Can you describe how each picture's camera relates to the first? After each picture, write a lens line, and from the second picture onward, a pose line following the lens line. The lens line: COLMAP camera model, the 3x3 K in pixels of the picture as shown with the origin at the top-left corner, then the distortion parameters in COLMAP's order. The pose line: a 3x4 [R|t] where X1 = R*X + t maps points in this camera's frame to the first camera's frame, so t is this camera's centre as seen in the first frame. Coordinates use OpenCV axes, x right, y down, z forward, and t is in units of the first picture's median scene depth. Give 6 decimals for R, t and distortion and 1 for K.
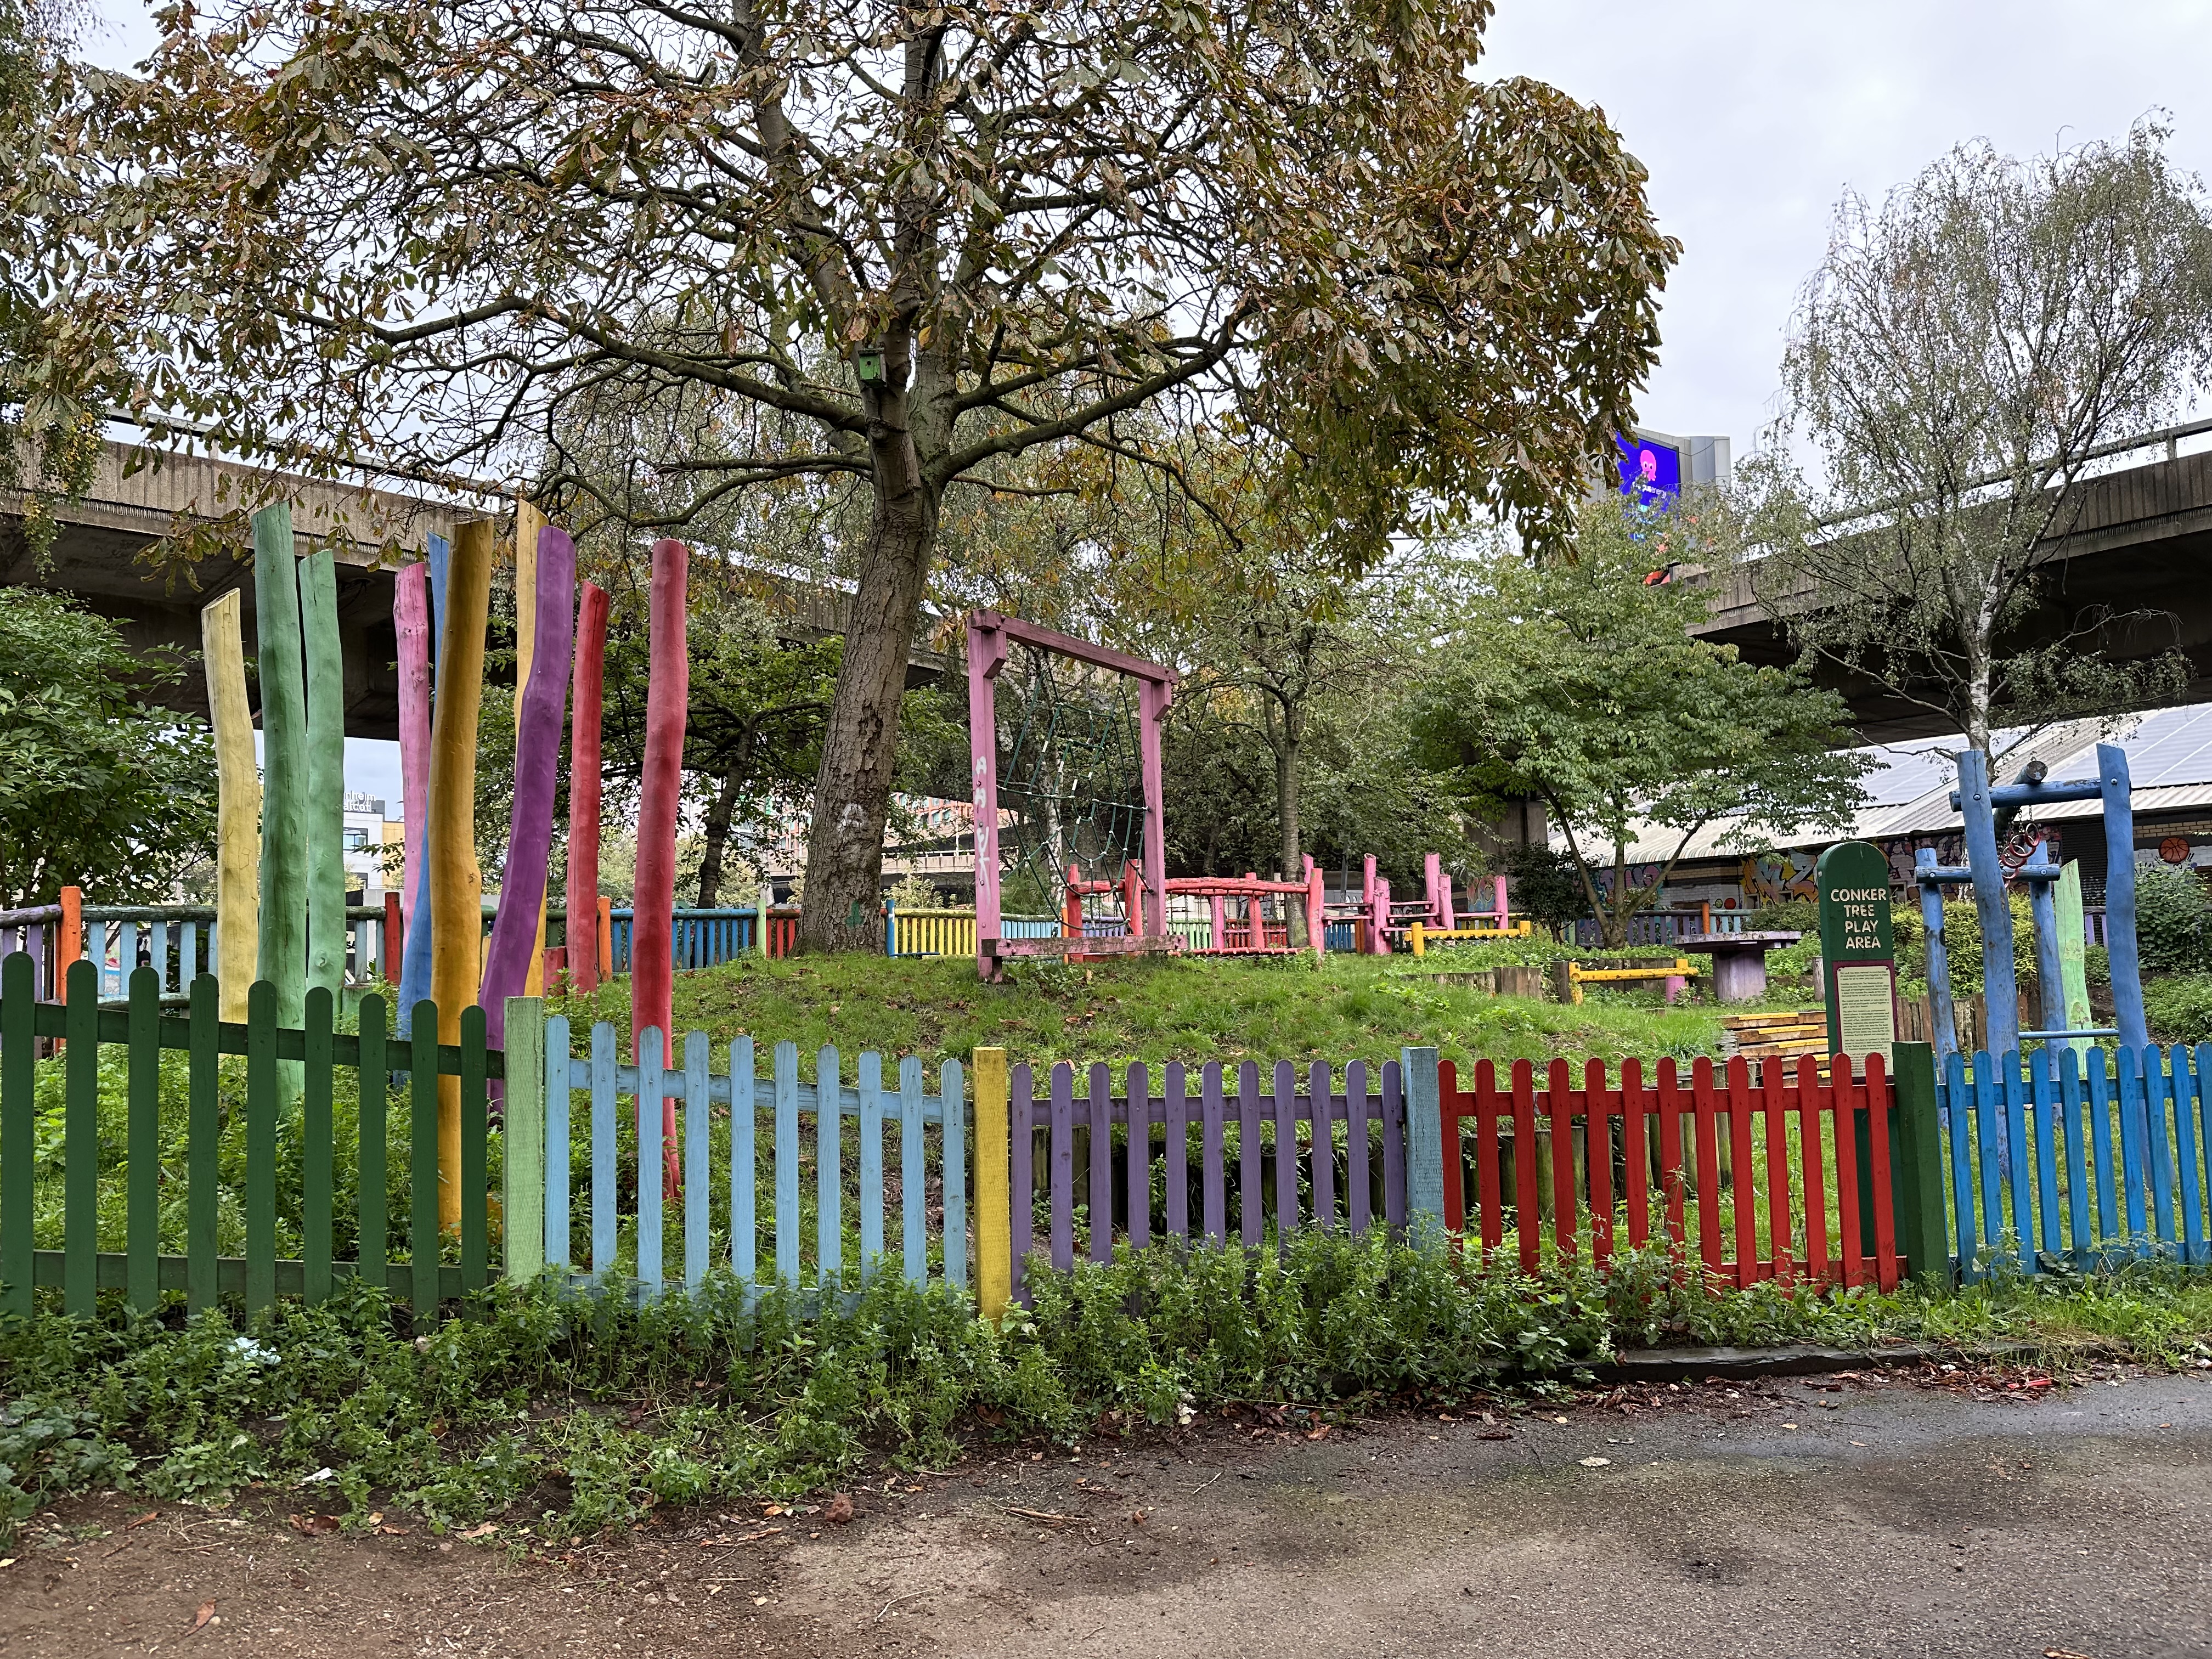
lens RADIAL K [[1546.1, 0, 1115.5], [0, 1546.1, 828.3], [0, 0, 1]] dist [0.054004, -0.070736]
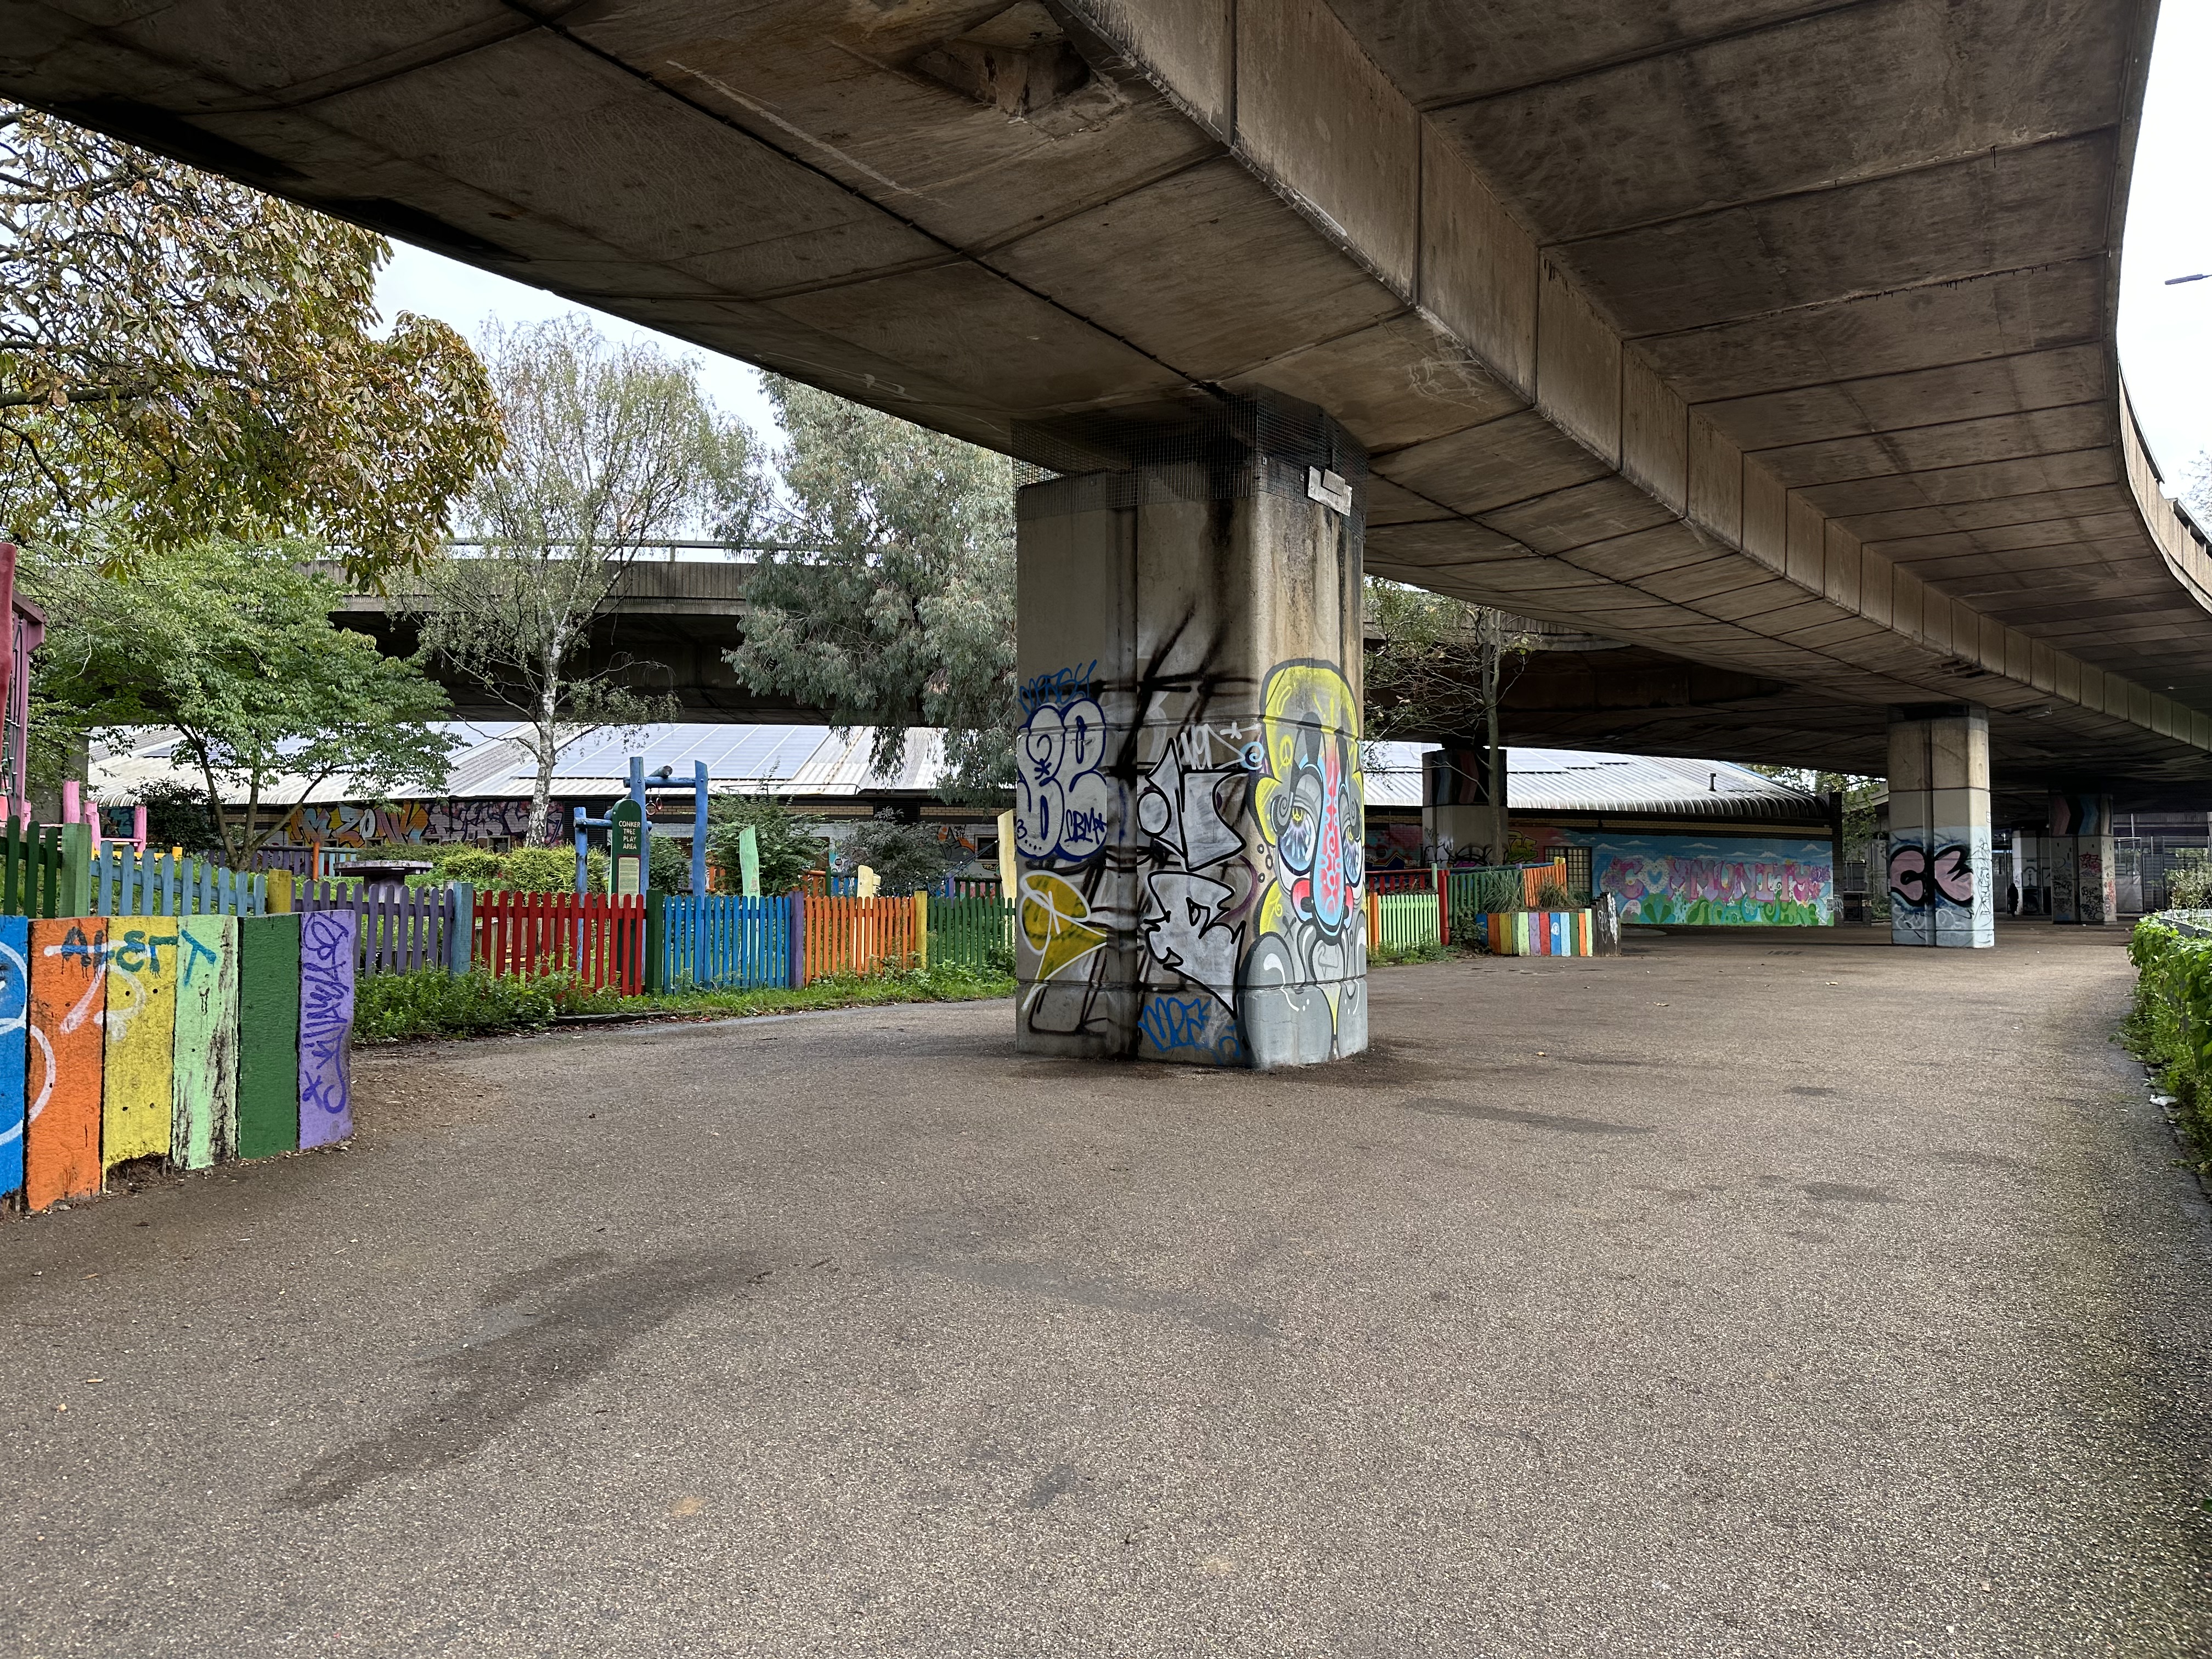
lens RADIAL K [[1546.1, 0, 1115.5], [0, 1546.1, 828.3], [0, 0, 1]] dist [0.054004, -0.070736]
pose [[0.592384, 0.068068, 0.802775, -0.264231], [-0.086862, 0.996012, -0.020356, 0.010688], [-0.800959, -0.057672, 0.595934, -0.253302]]
